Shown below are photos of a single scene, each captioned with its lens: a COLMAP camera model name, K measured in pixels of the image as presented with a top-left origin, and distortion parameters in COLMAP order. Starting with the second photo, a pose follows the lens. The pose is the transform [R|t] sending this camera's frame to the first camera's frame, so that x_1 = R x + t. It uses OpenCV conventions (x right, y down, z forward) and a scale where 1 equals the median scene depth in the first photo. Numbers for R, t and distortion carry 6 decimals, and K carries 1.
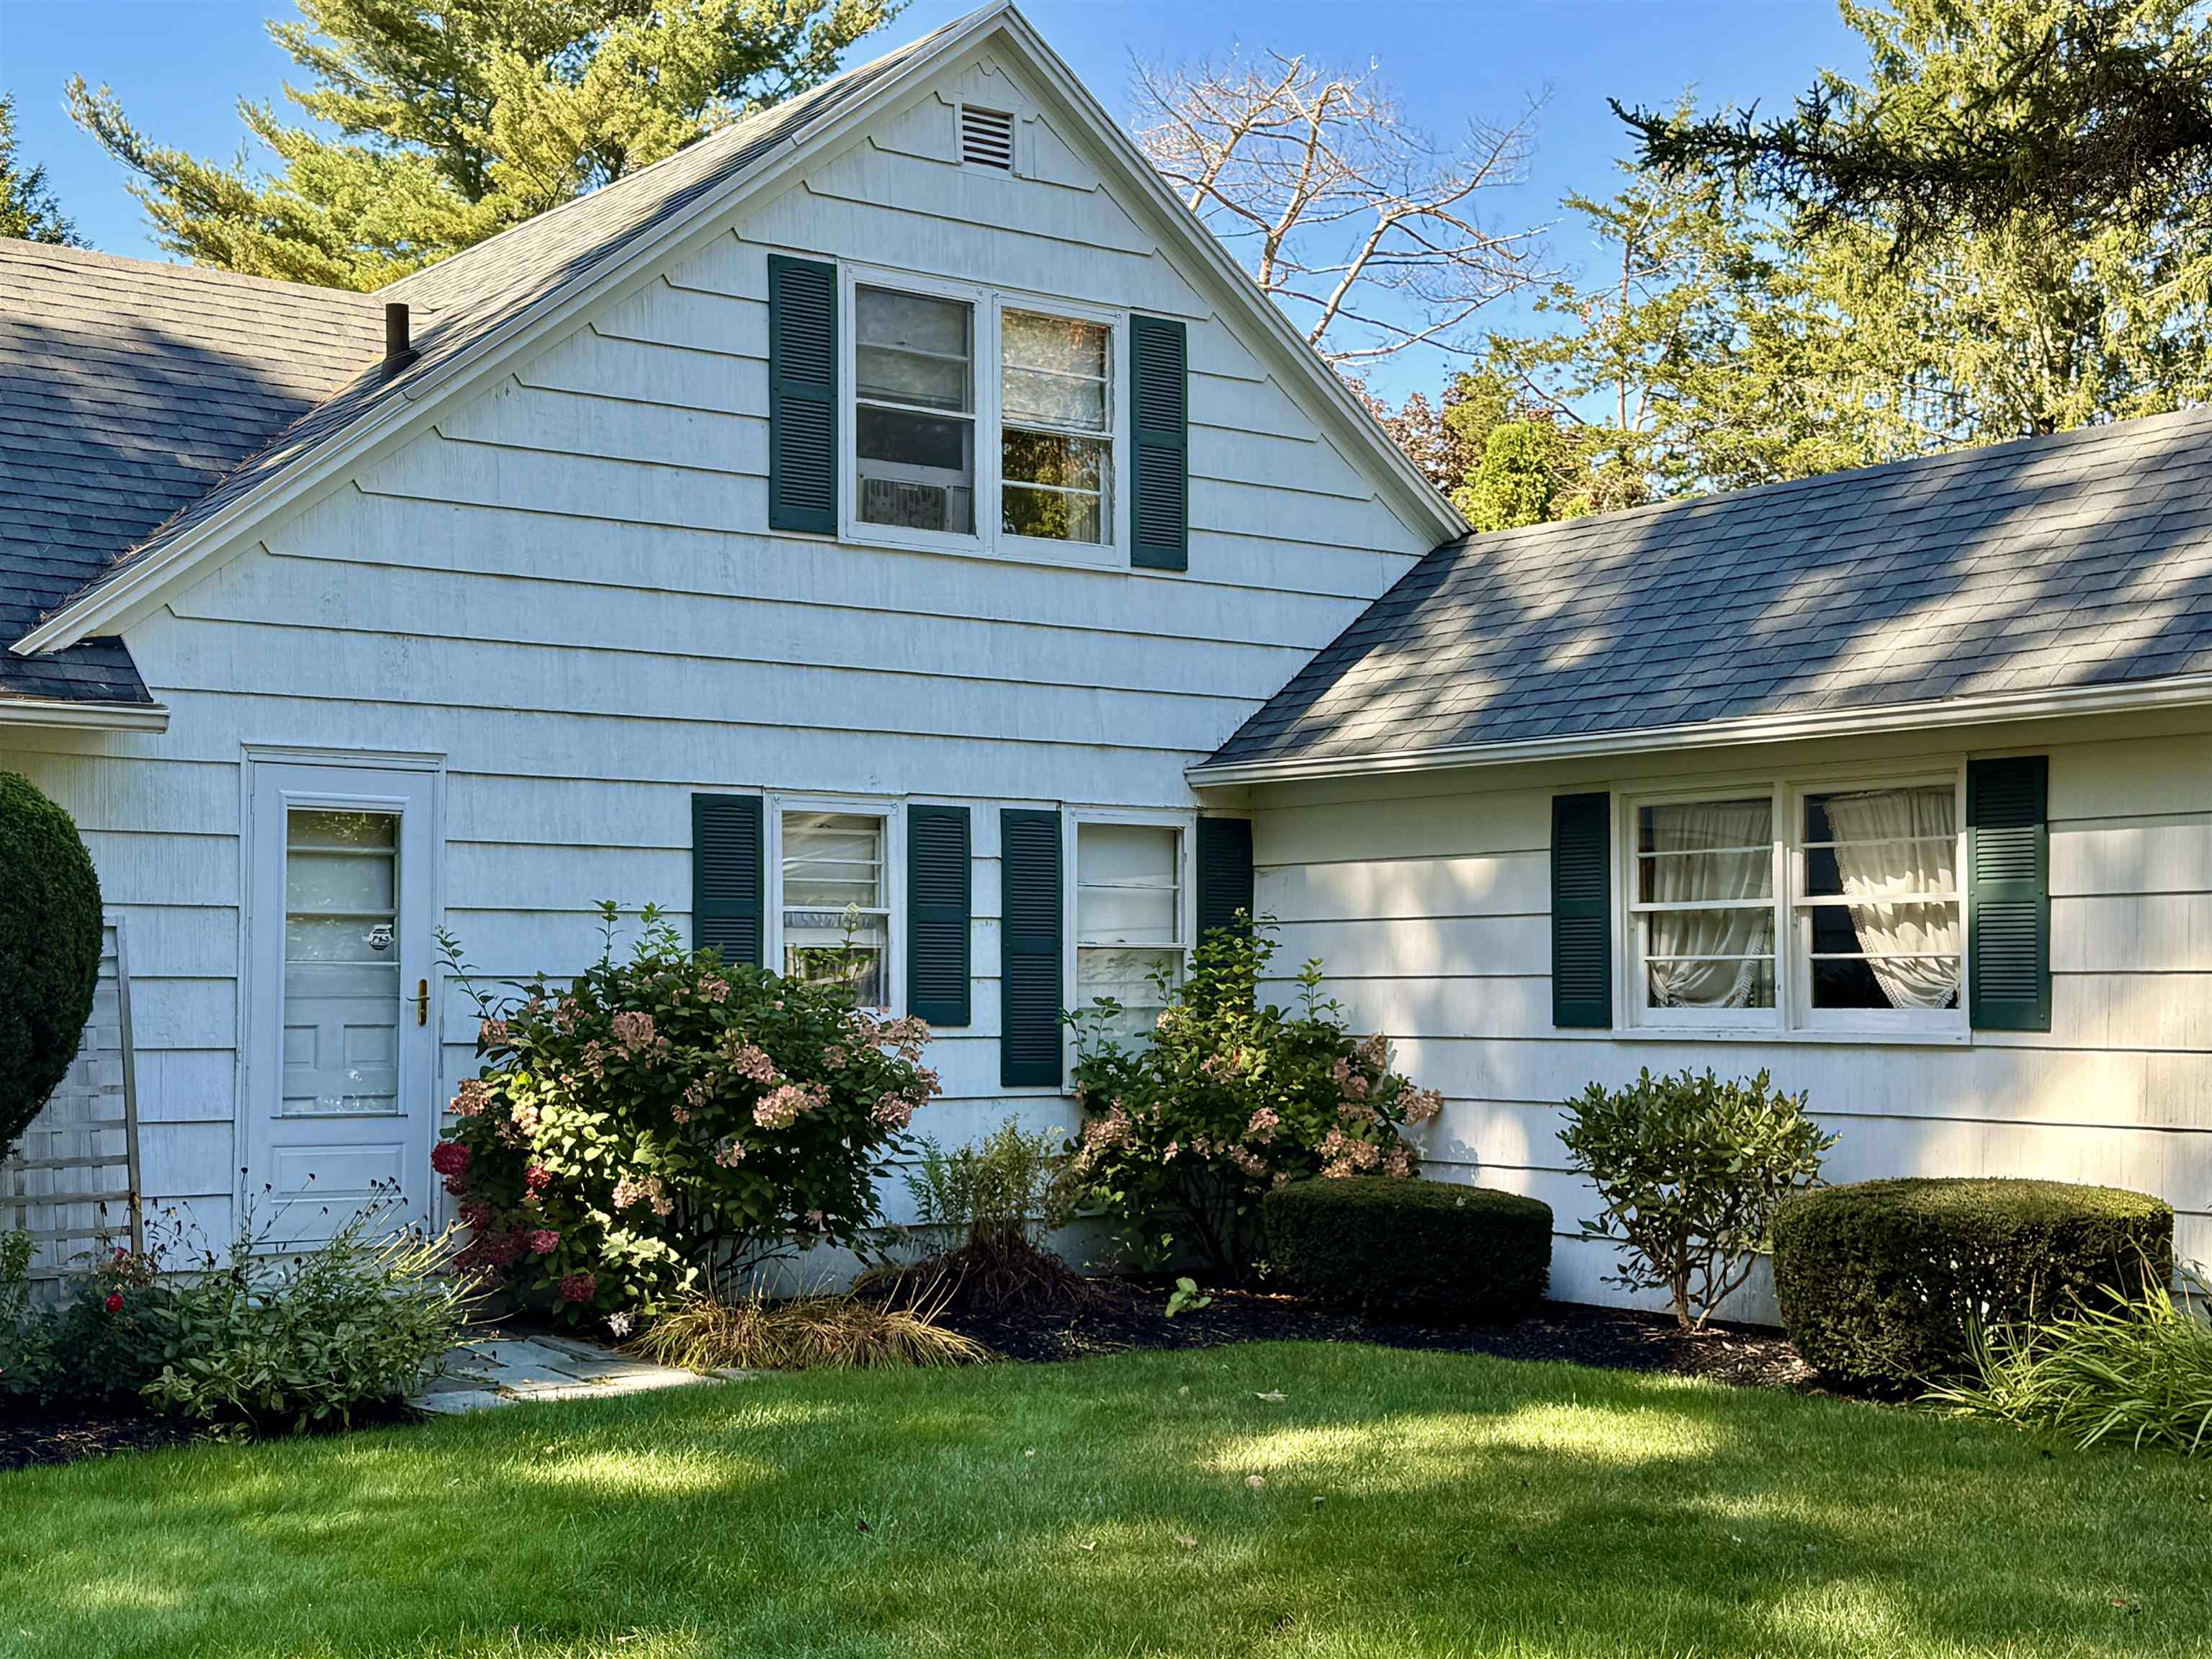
lens RADIAL K [[3059.6, 0, 1098.6], [0, 3059.6, 903.7], [0, 0, 1]] dist [0.148222, -0.076398]
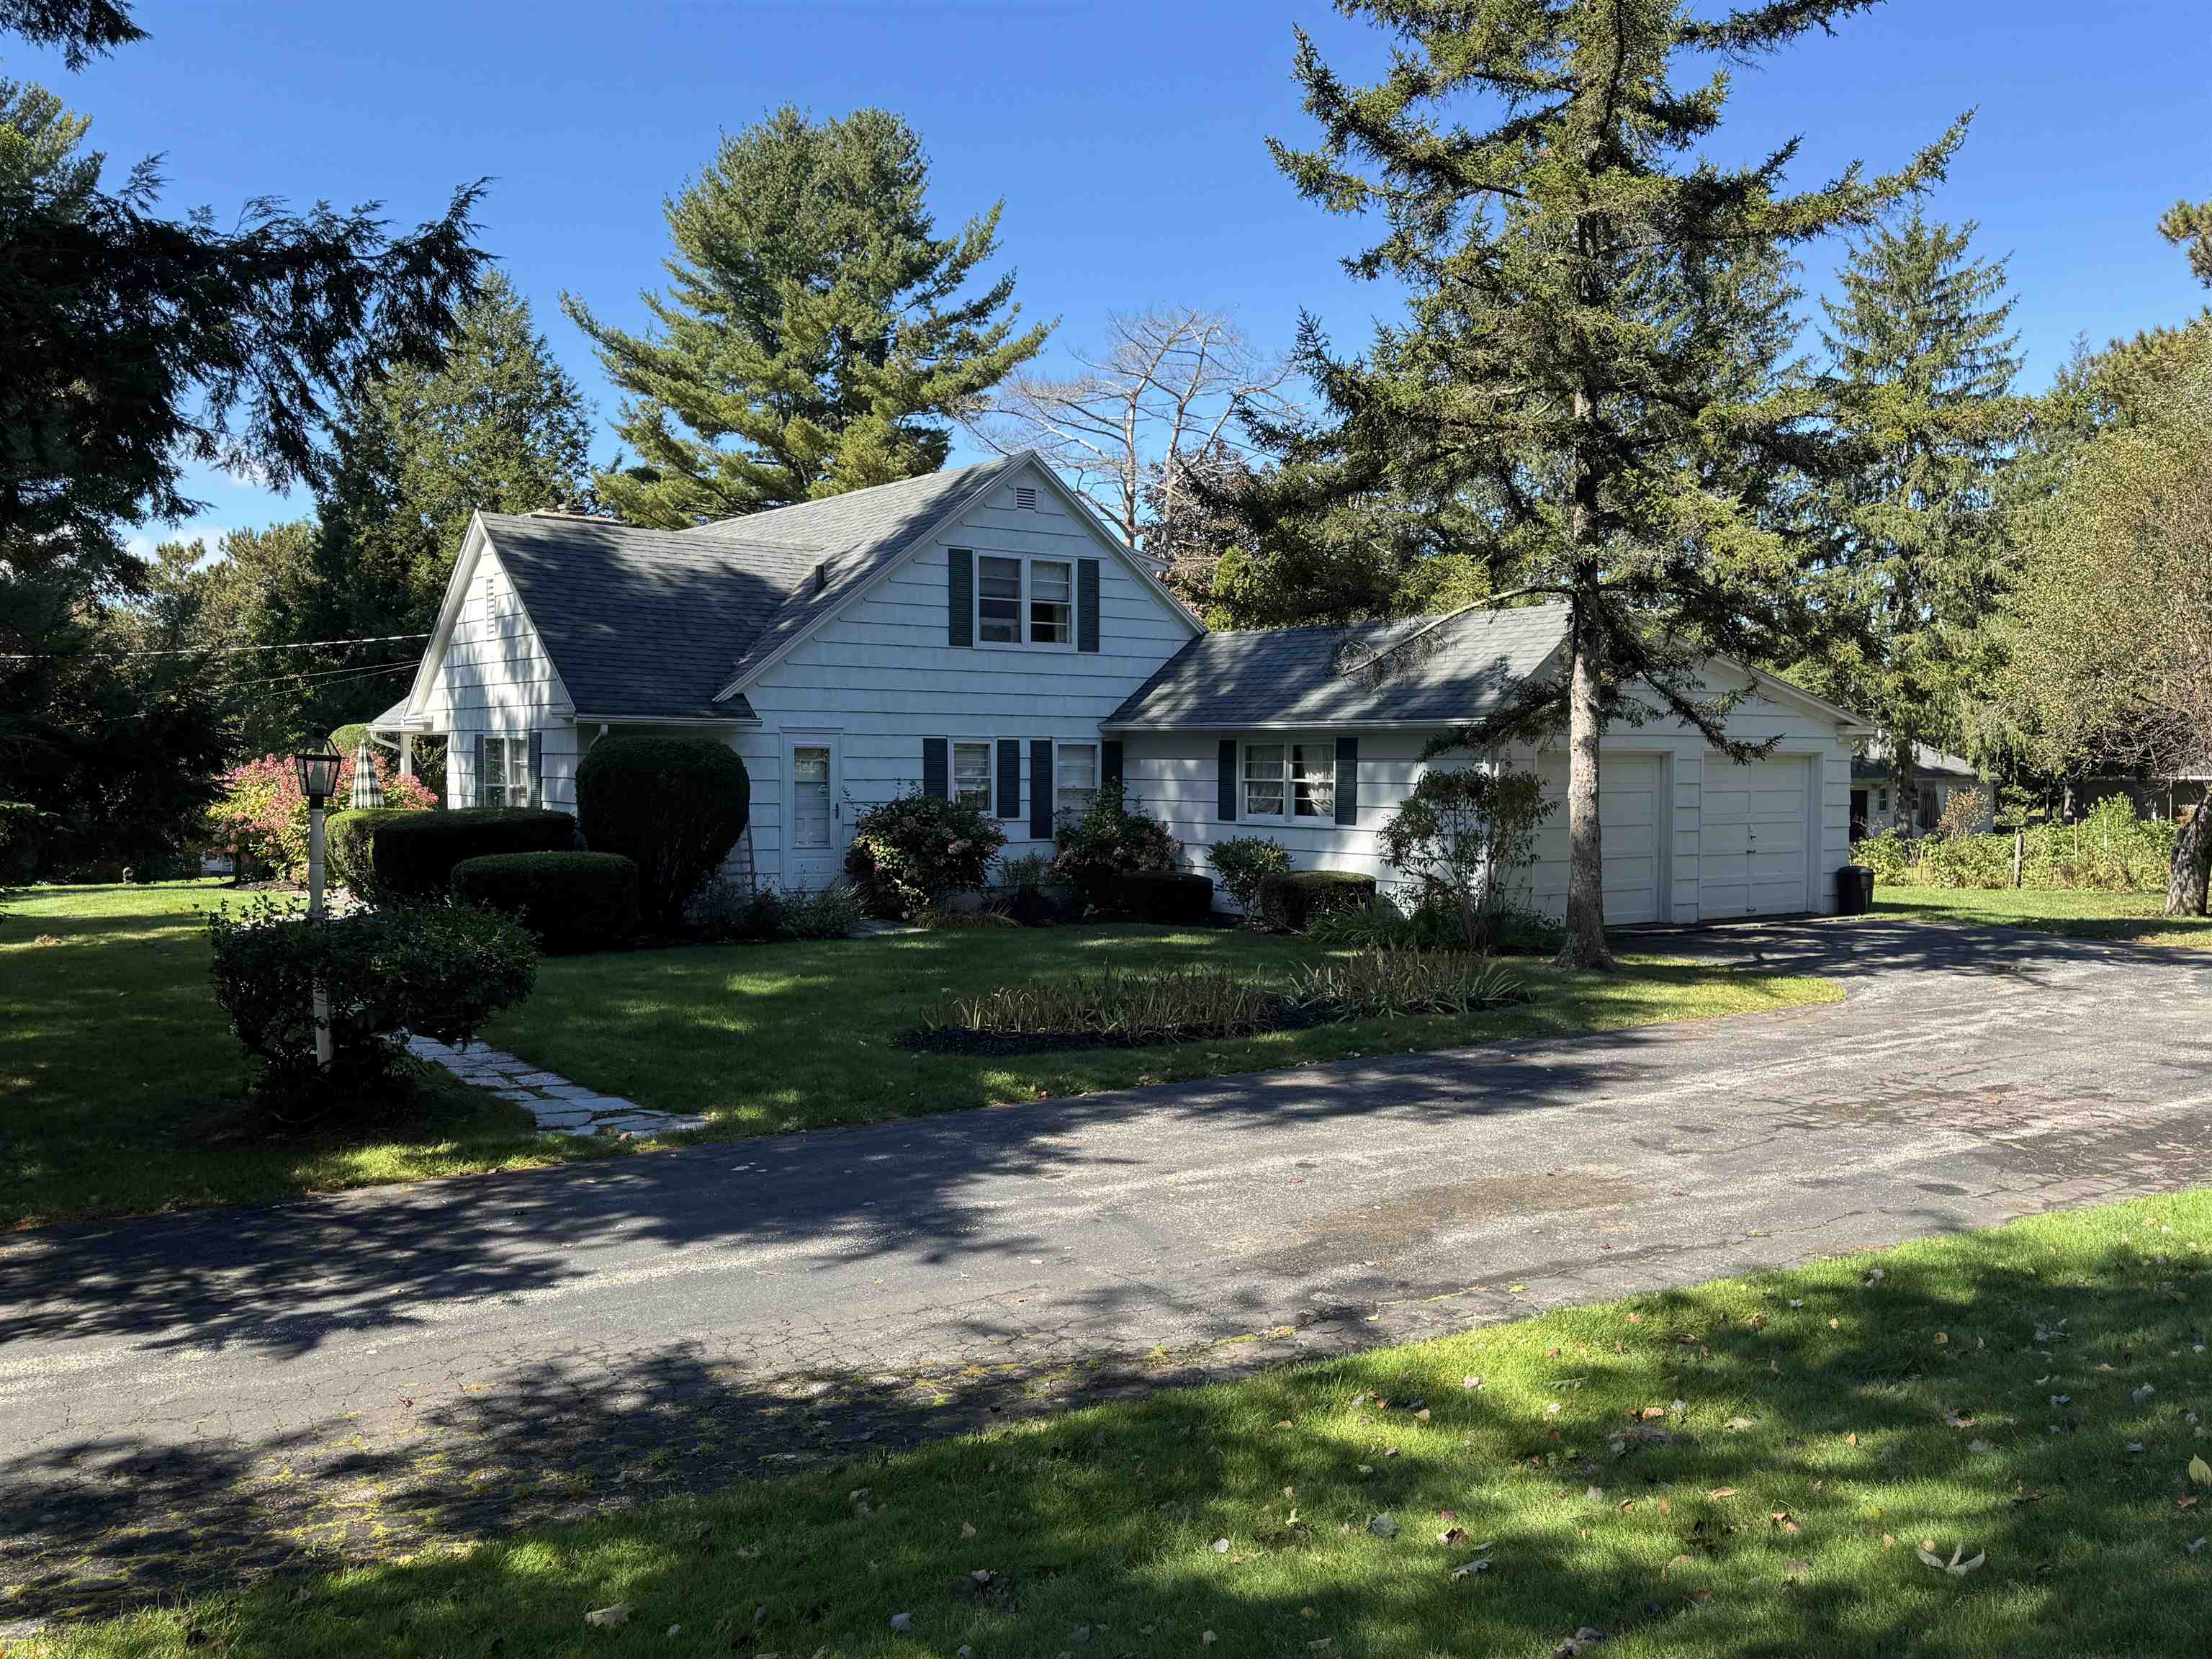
lens RADIAL K [[1928.2, 0, 1112.5], [0, 1928.2, 868.0], [0, 0, 1]] dist [0.241615, -0.361969]
pose [[0.999969, 0.005599, -0.005553, 0.056804], [-0.005096, 0.996211, 0.086814, -0.071608], [0.006018, -0.086783, 0.996209, -0.820474]]
